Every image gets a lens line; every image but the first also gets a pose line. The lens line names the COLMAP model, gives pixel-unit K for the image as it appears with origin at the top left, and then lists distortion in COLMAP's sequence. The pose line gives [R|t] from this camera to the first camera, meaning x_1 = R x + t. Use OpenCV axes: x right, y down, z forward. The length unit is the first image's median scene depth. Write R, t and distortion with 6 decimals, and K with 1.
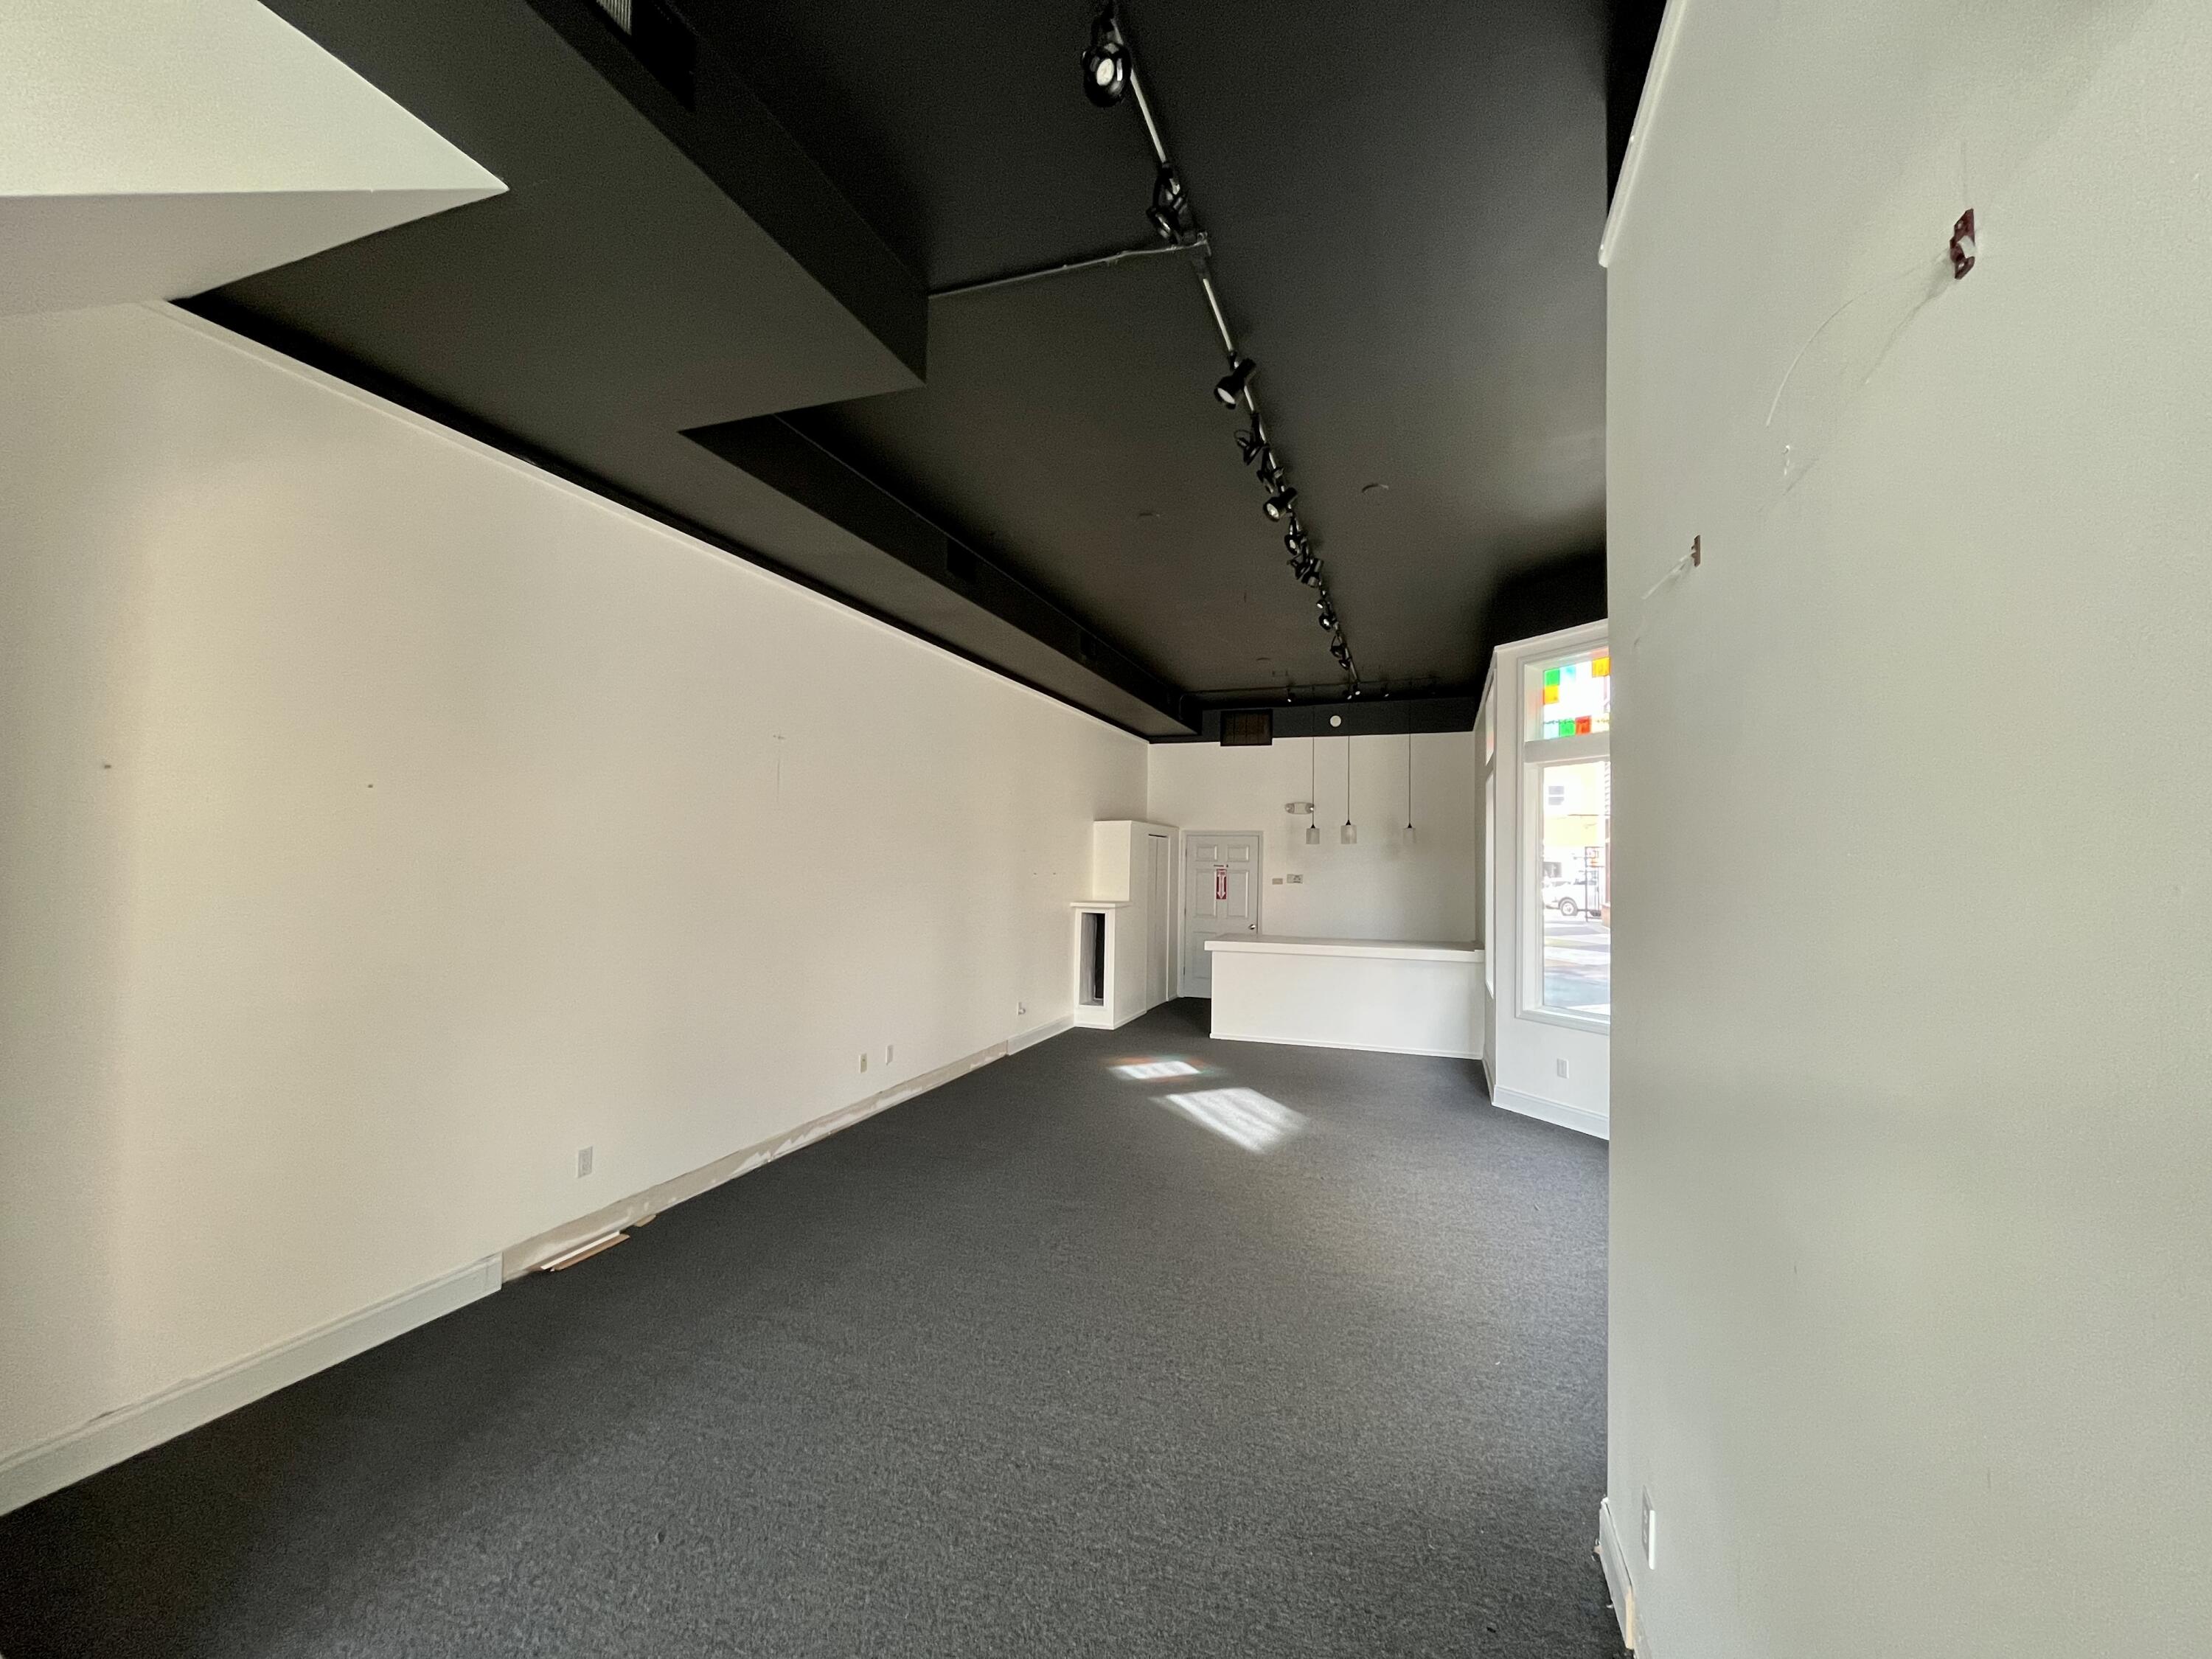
lens RADIAL K [[893.9, 0, 1100.8], [0, 893.9, 833.5], [0, 0, 1]] dist [-0.004139, -0.000293]
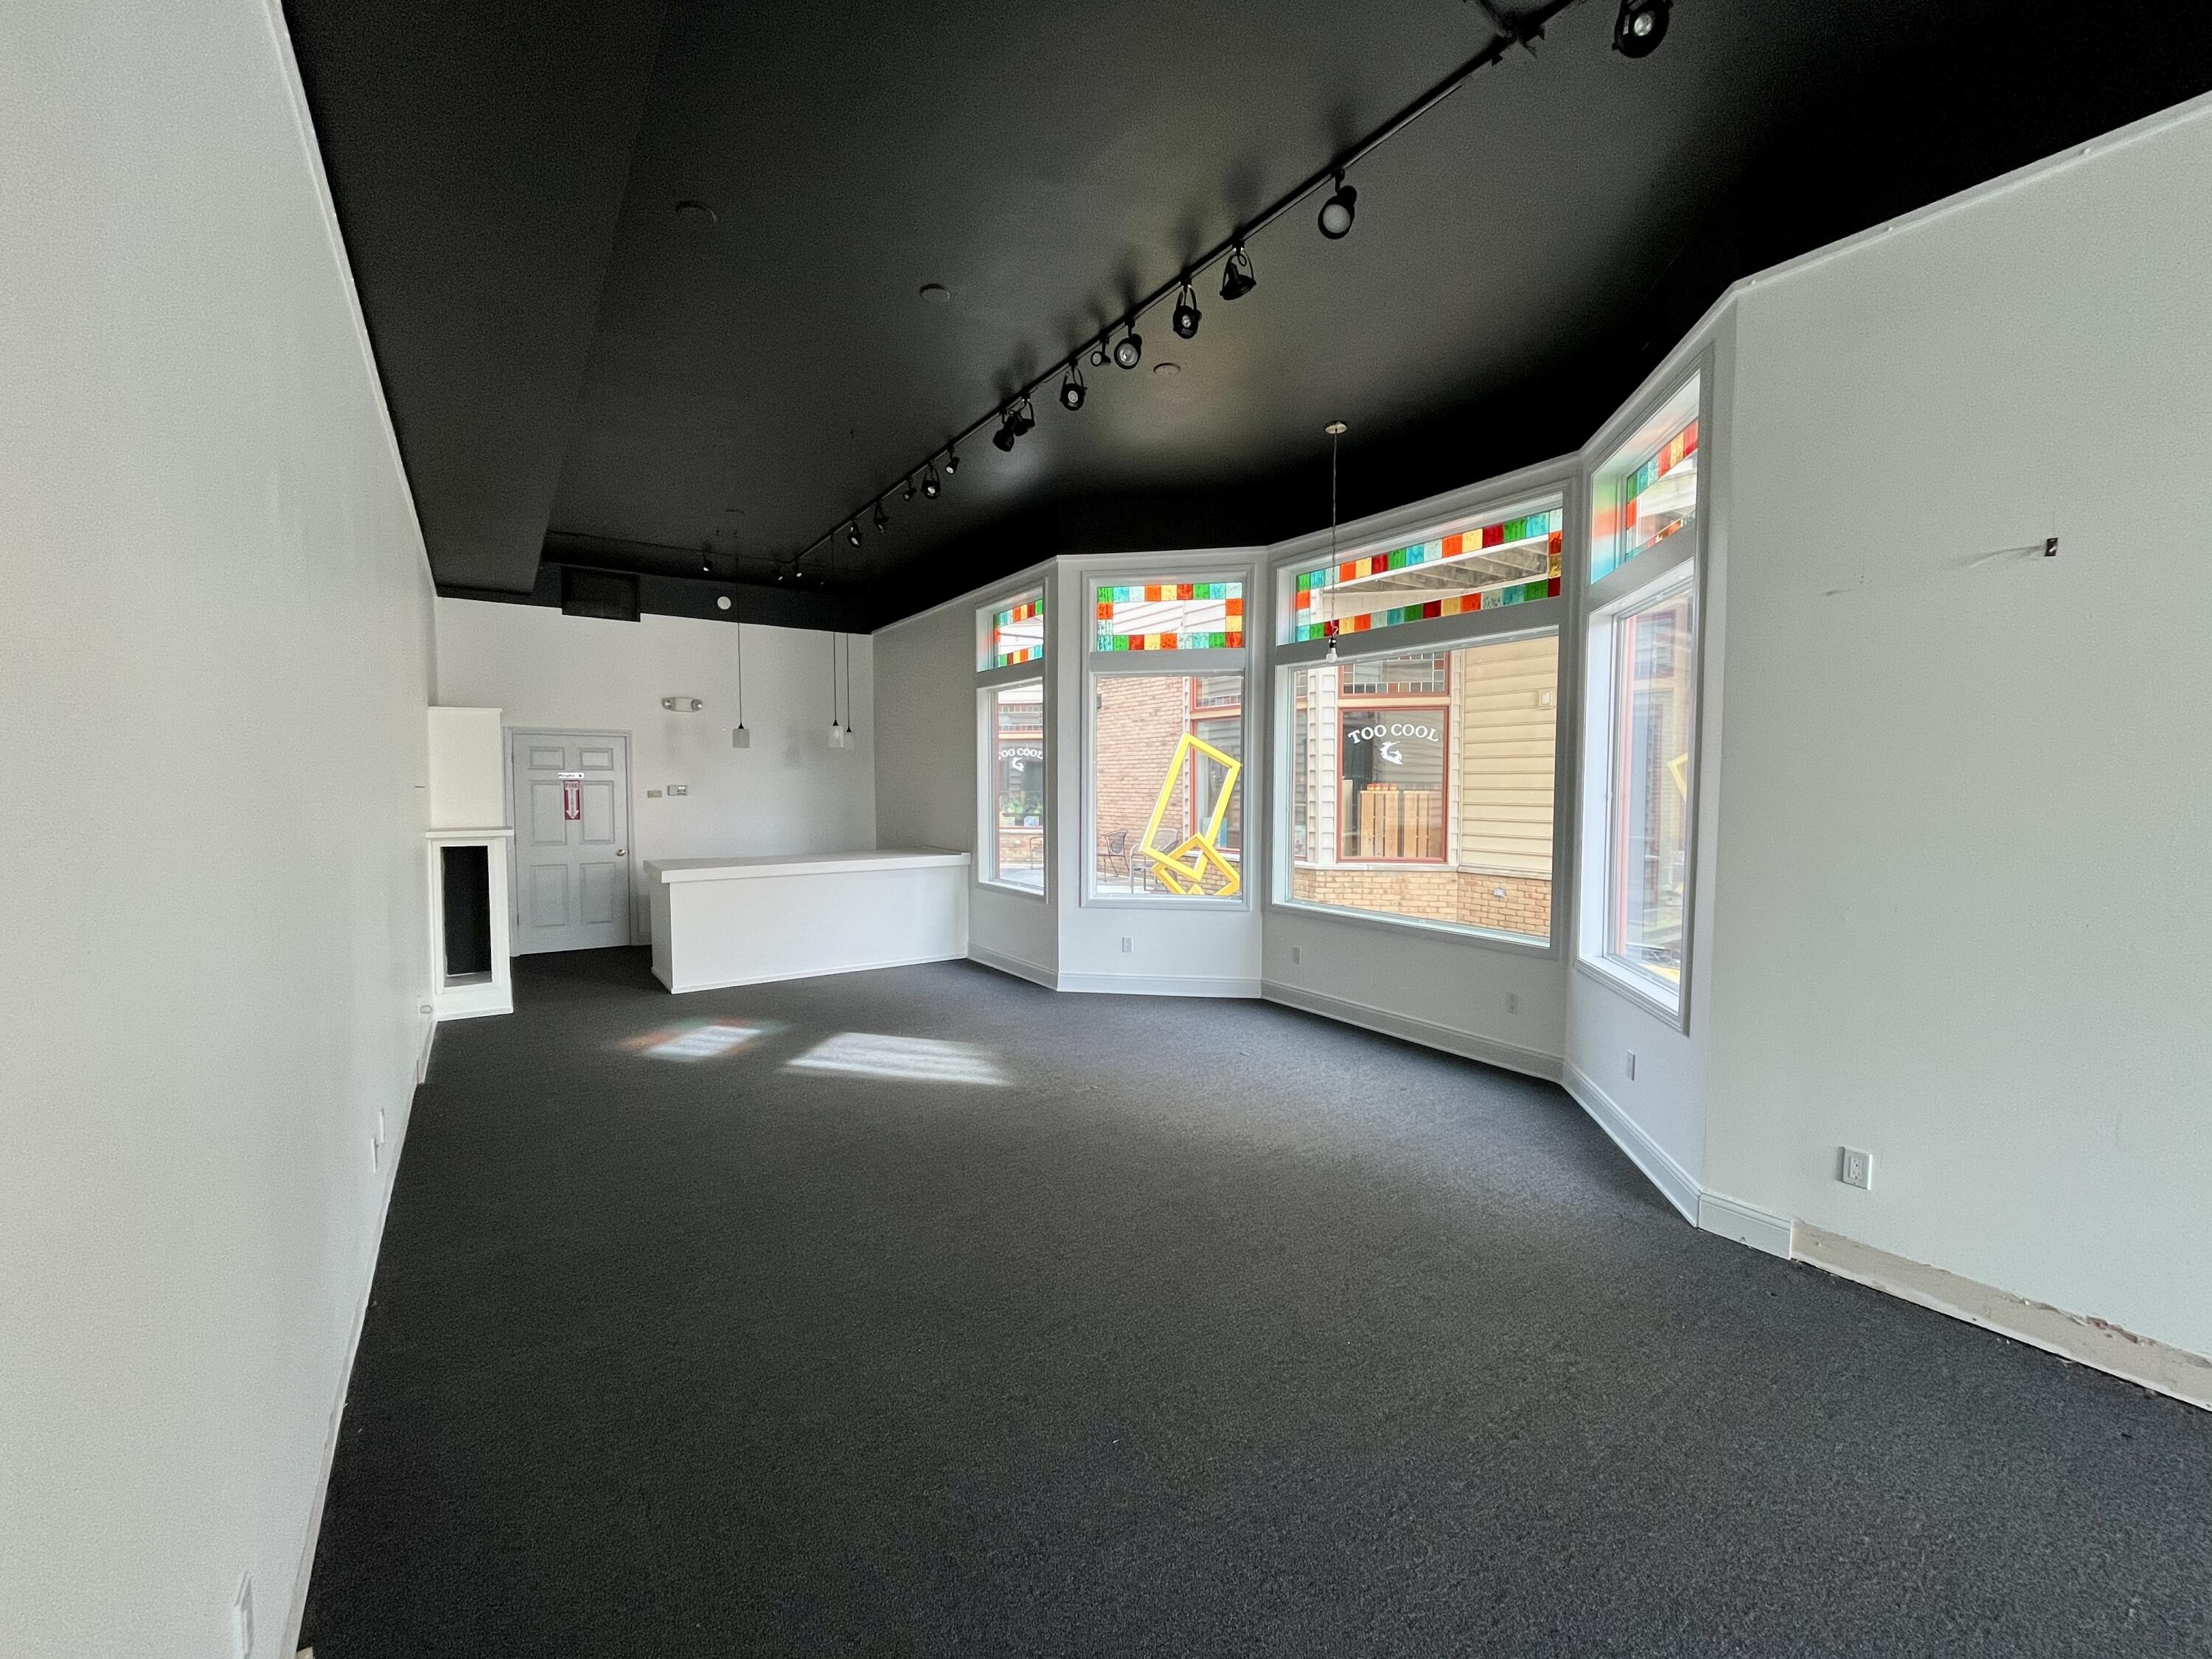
lens RADIAL K [[893.9, 0, 1112.0], [0, 893.9, 835.5], [0, 0, 1]] dist [-0.004139, -0.000293]
pose [[0.574088, -0.060255, 0.816574, -0.259014], [-0.017666, 0.996145, 0.085926, 0.016012], [-0.818603, -0.063754, 0.570810, 0.228224]]
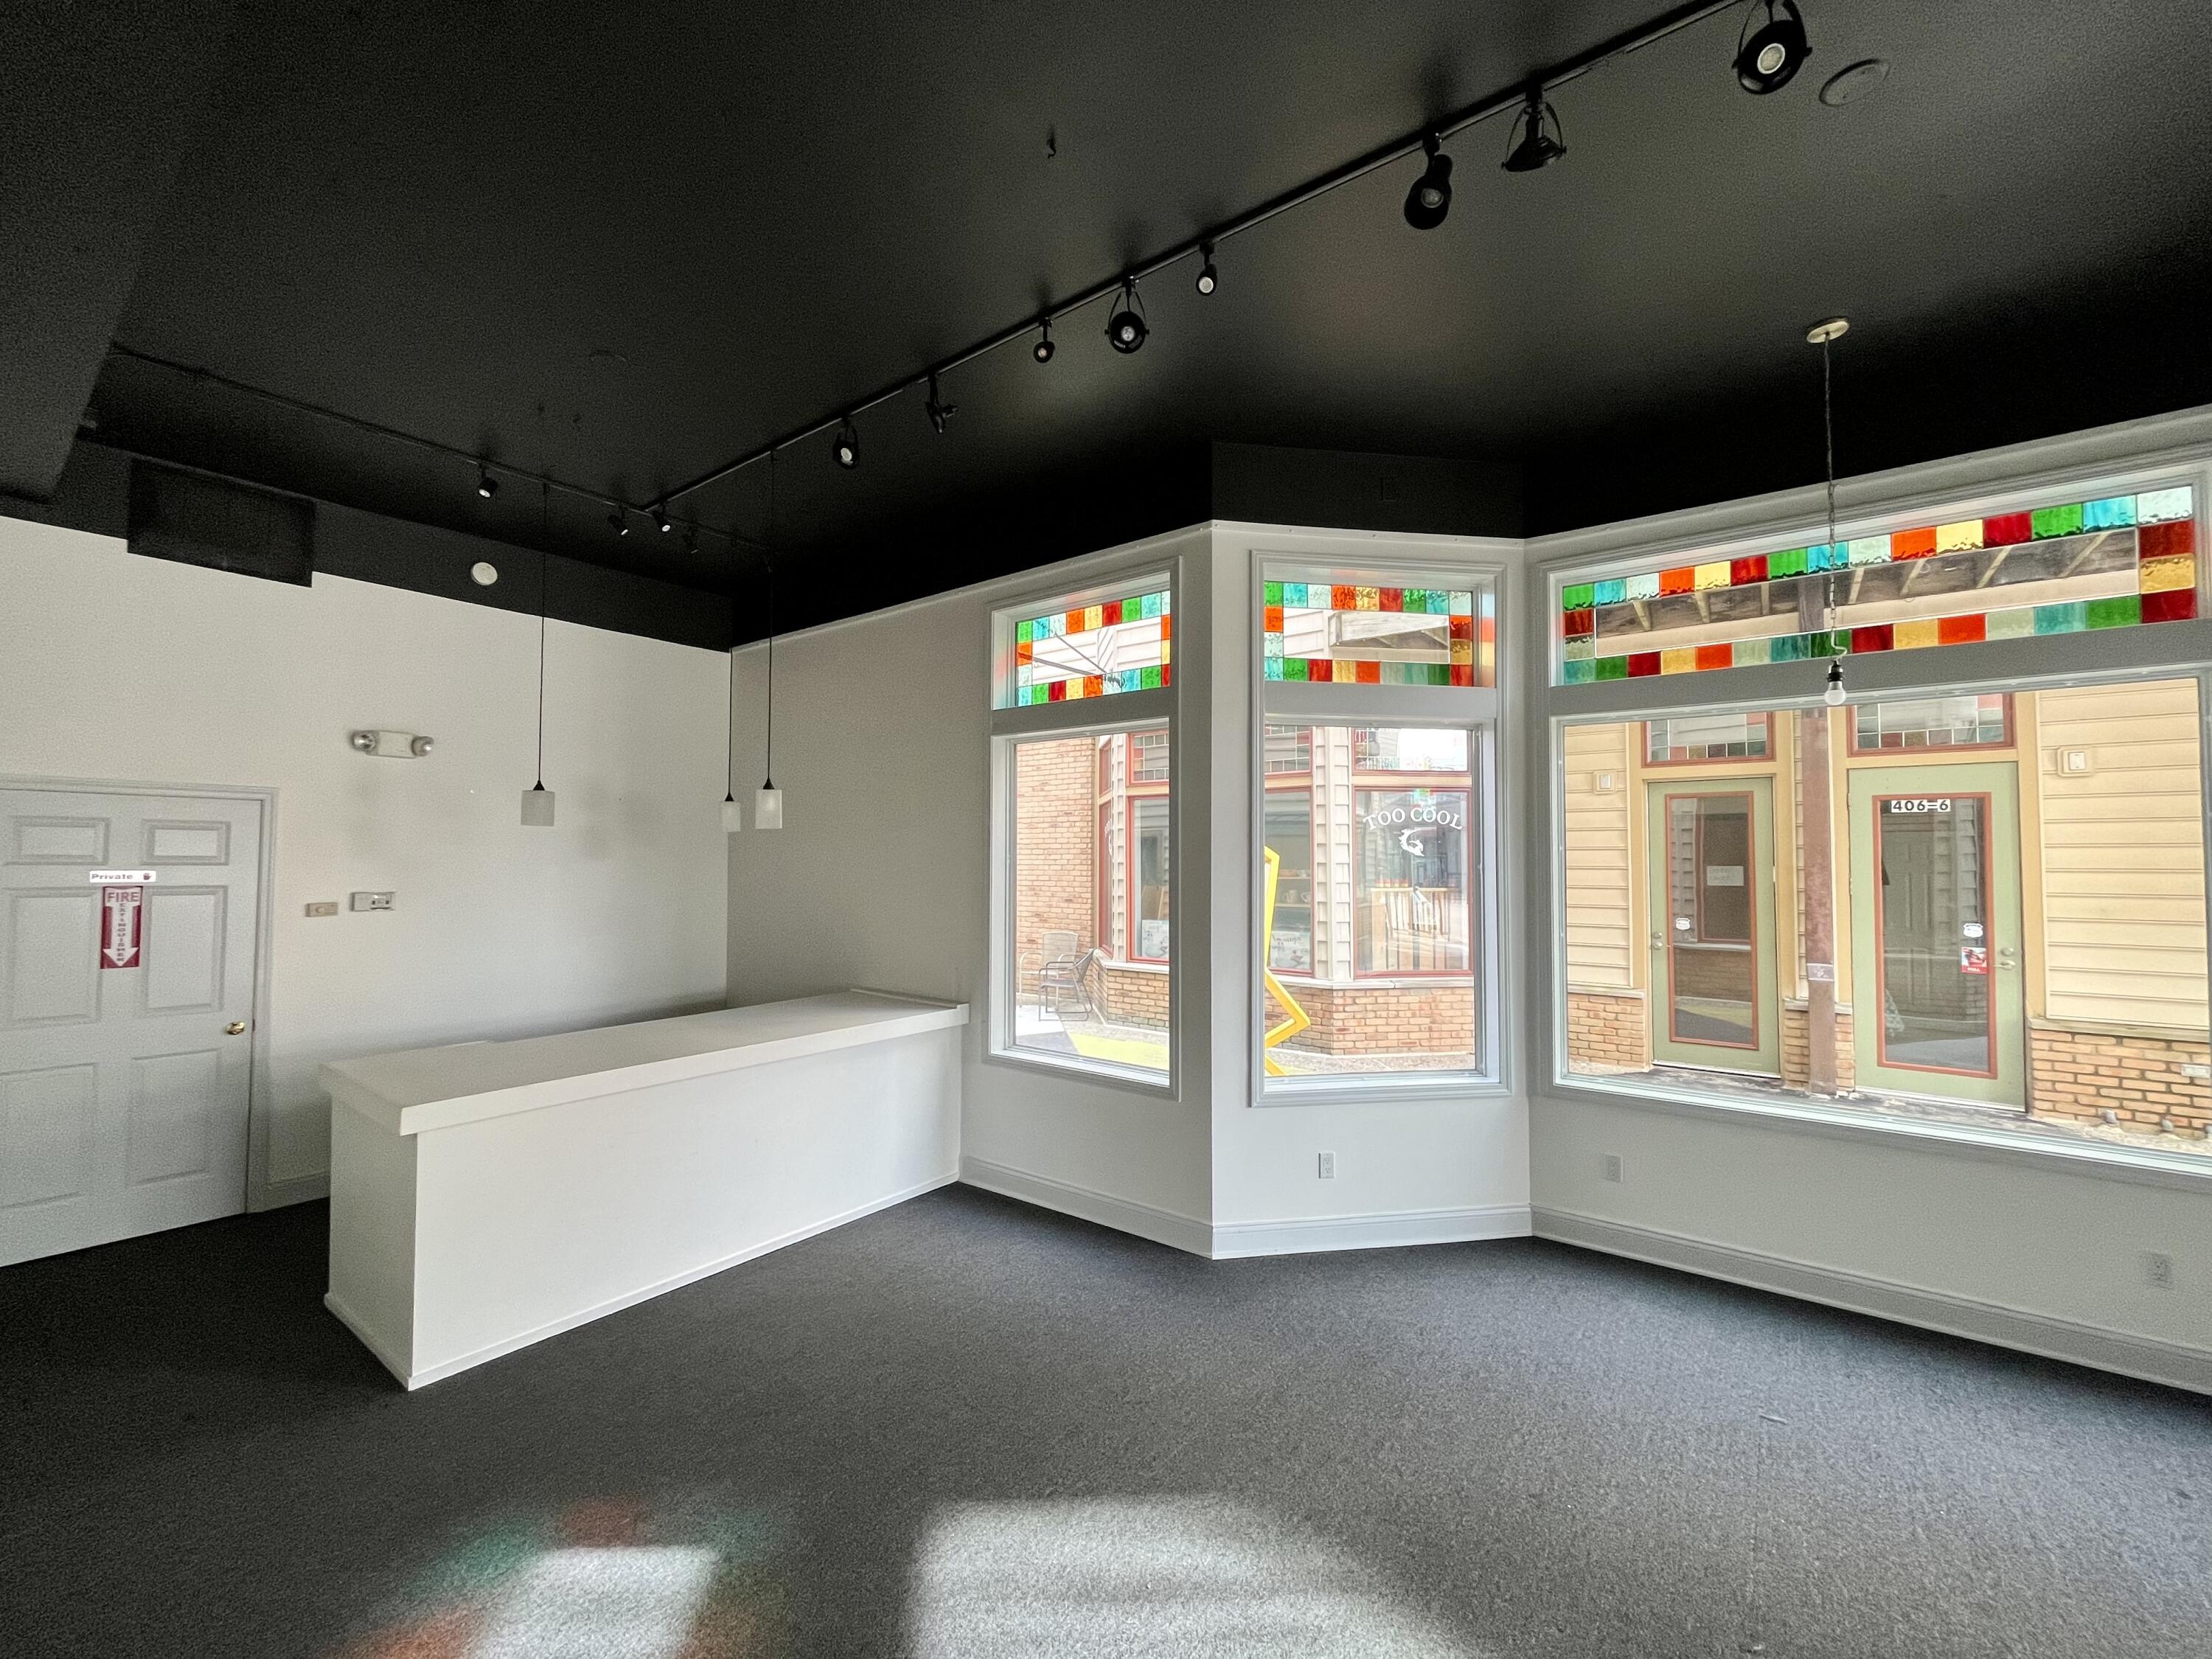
lens RADIAL K [[893.9, 0, 1110.3], [0, 893.9, 831.7], [0, 0, 1]] dist [-0.004139, -0.000293]
pose [[0.285204, 0.020841, 0.958240, -0.116185], [-0.027726, 0.999525, -0.013486, 0.013335], [-0.958066, -0.022722, 0.285646, 0.597725]]
